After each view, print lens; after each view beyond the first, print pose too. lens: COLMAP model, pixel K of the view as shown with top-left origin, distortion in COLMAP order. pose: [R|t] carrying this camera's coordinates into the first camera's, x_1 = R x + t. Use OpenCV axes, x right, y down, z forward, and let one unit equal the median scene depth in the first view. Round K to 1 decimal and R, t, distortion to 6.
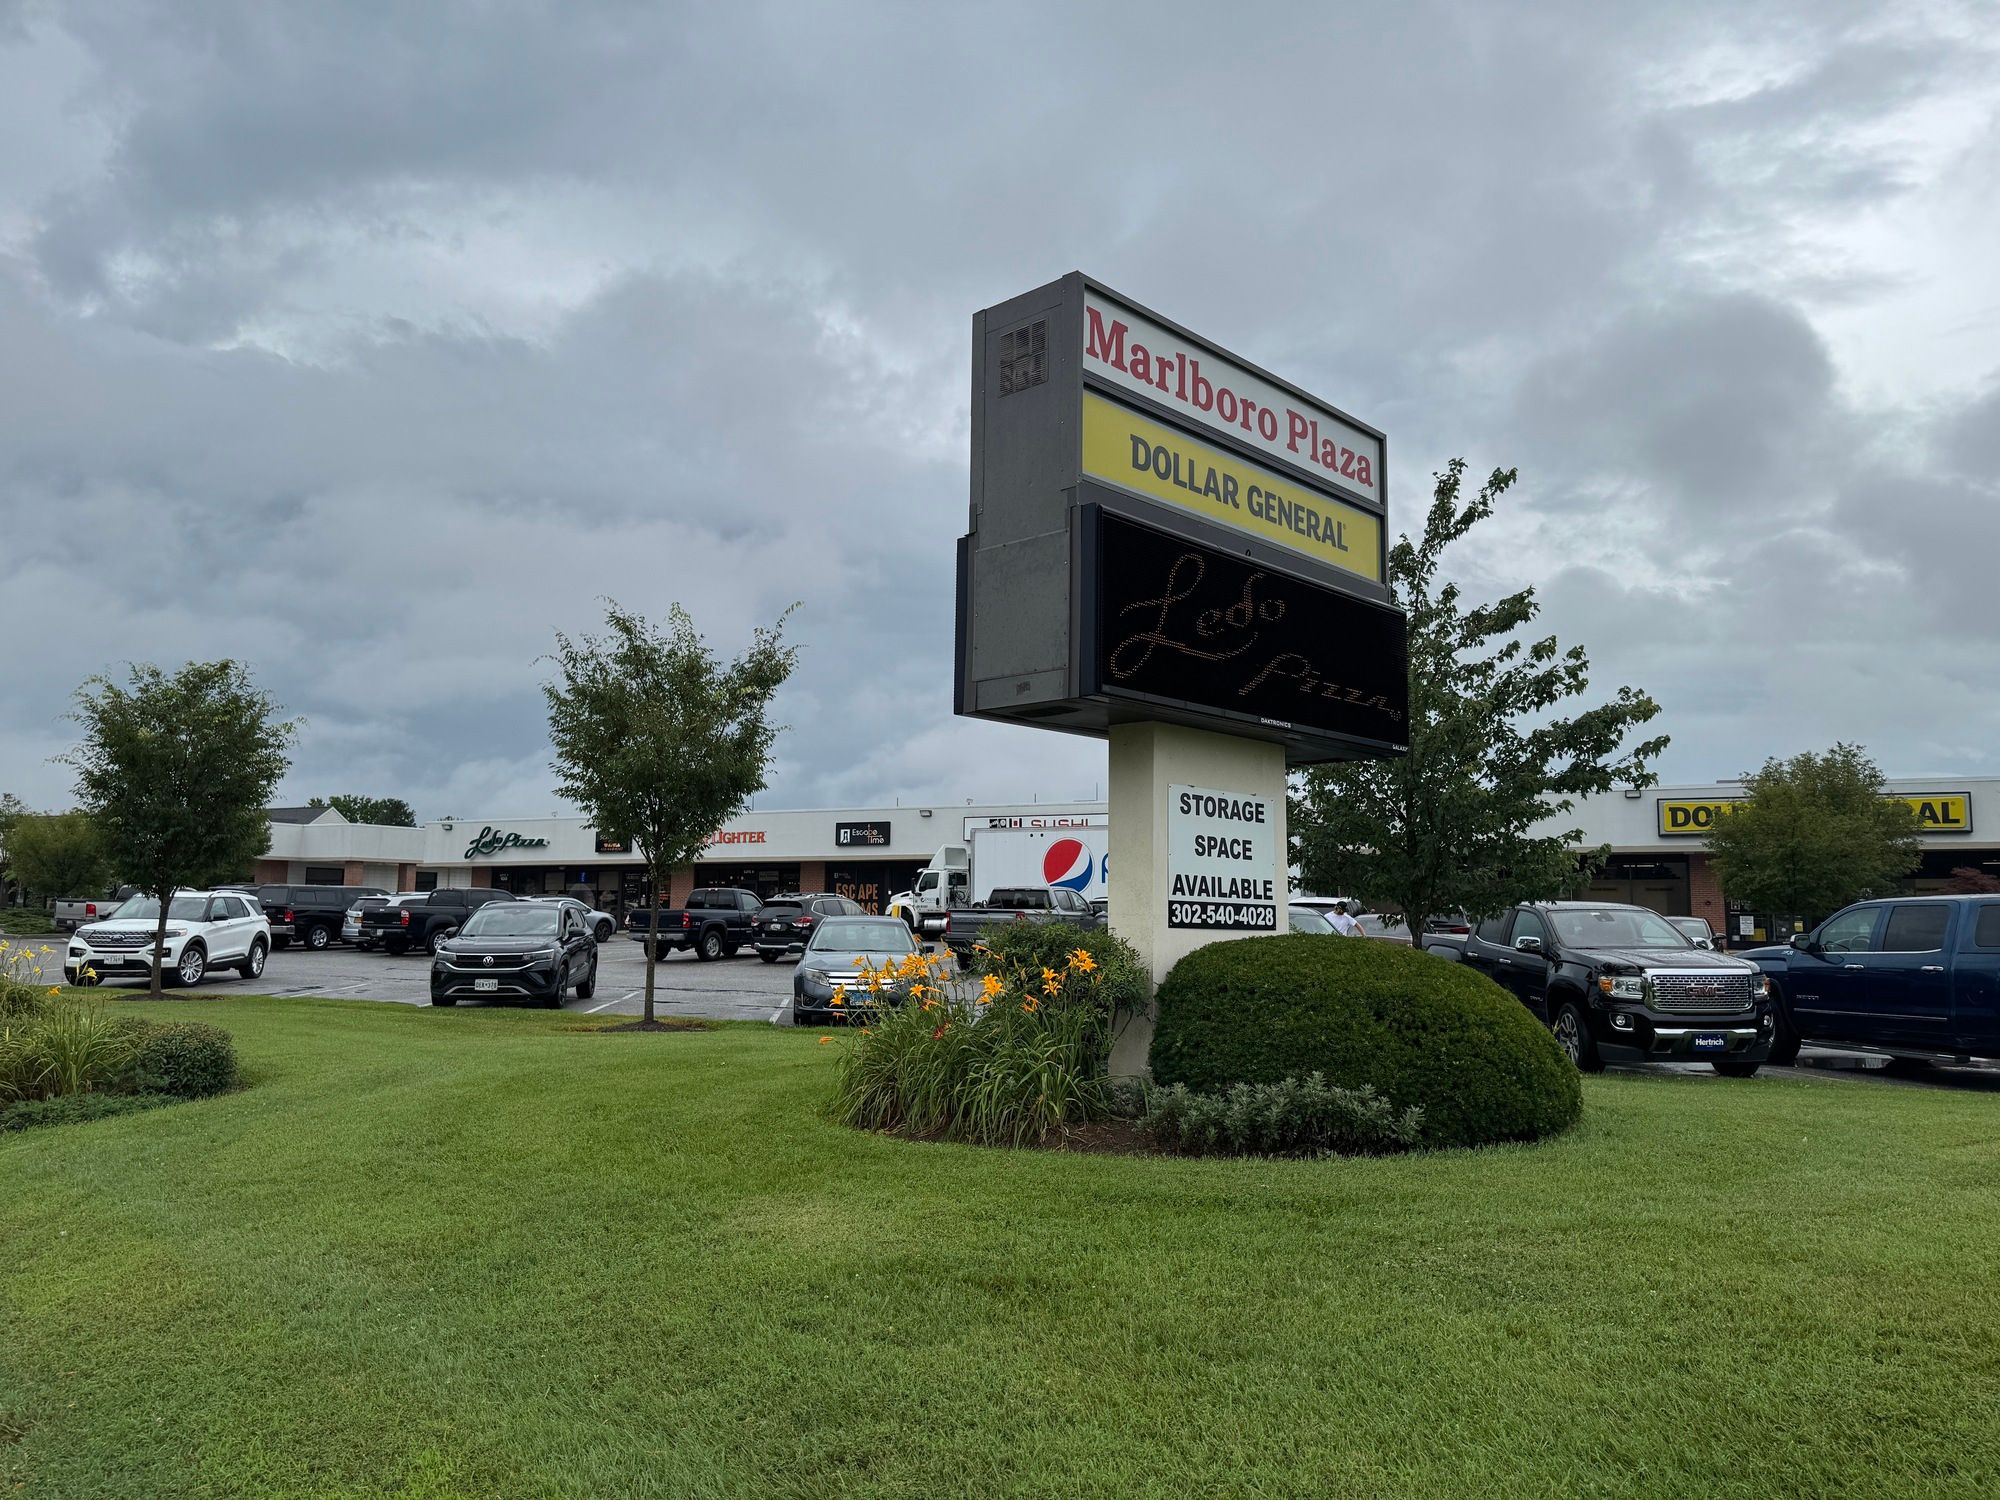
lens RADIAL K [[1413.9, 0, 1033.7], [0, 1413.9, 796.0], [0, 0, 1]] dist [-0.004941, -0.001786]
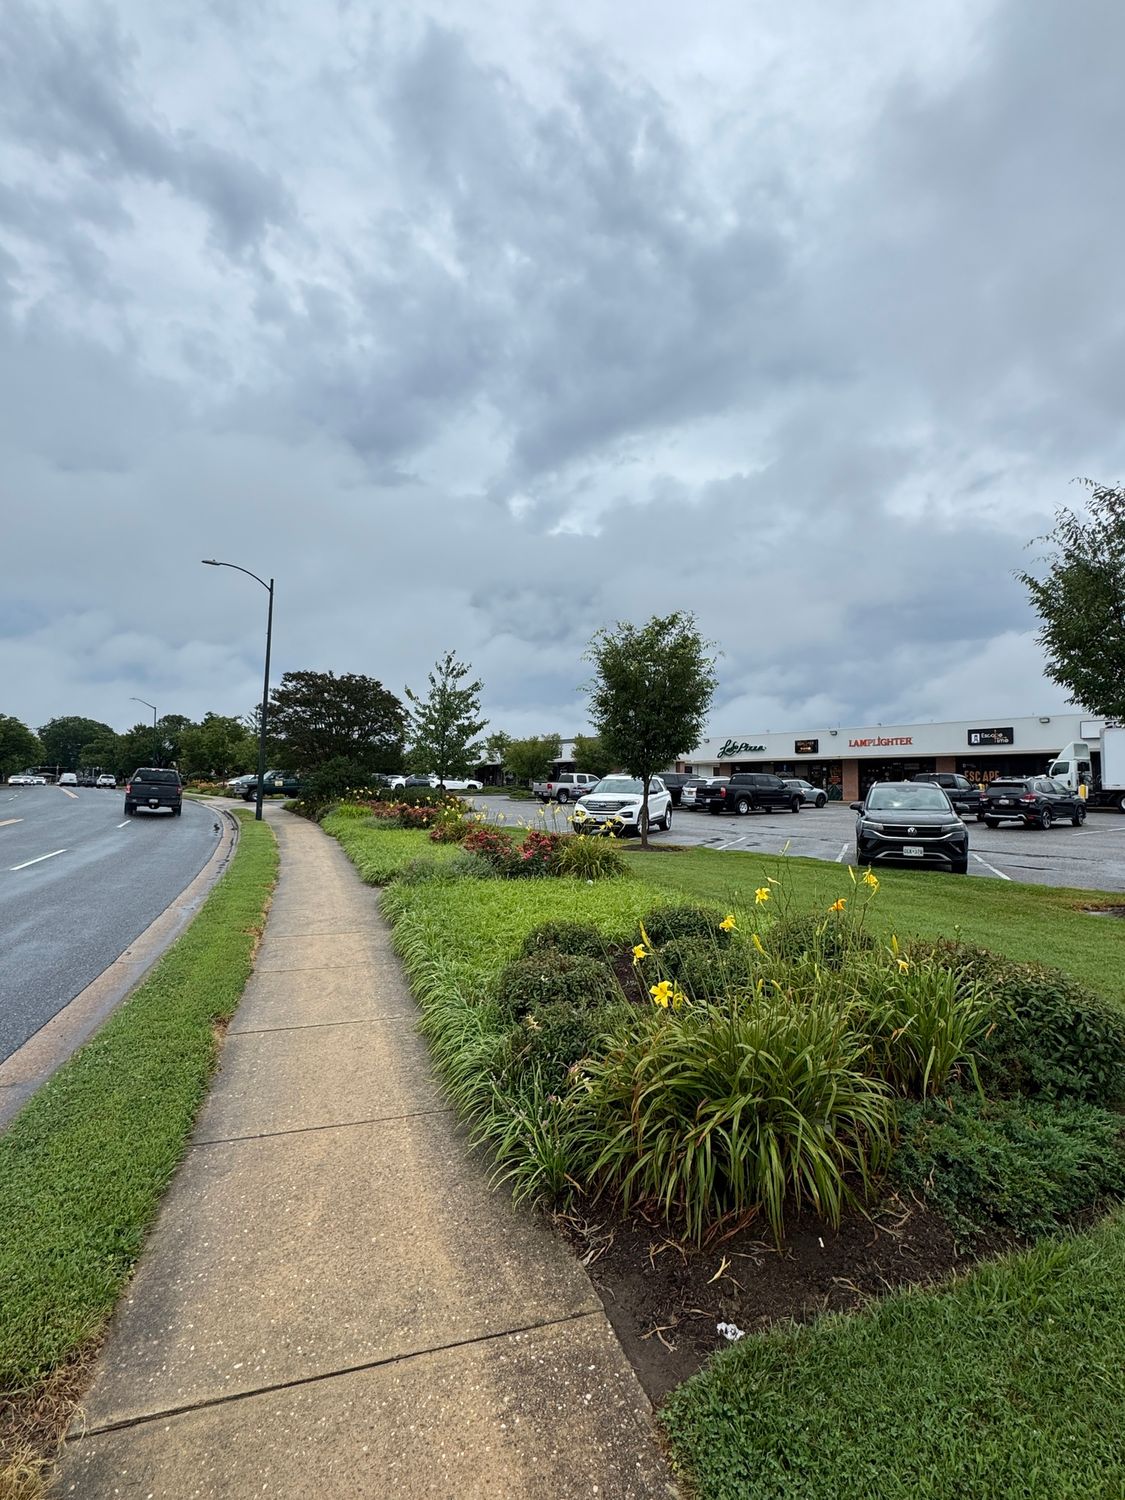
lens RADIAL K [[732.9, 0, 562.0], [0, 732.9, 748.2], [0, 0, 1]] dist [0.001188, 0.000149]
pose [[0.866977, -0.021964, -0.497864, -0.155897], [0.035527, 0.999210, 0.017784, 0.011728], [0.497080, -0.033106, 0.867073, 0.149391]]
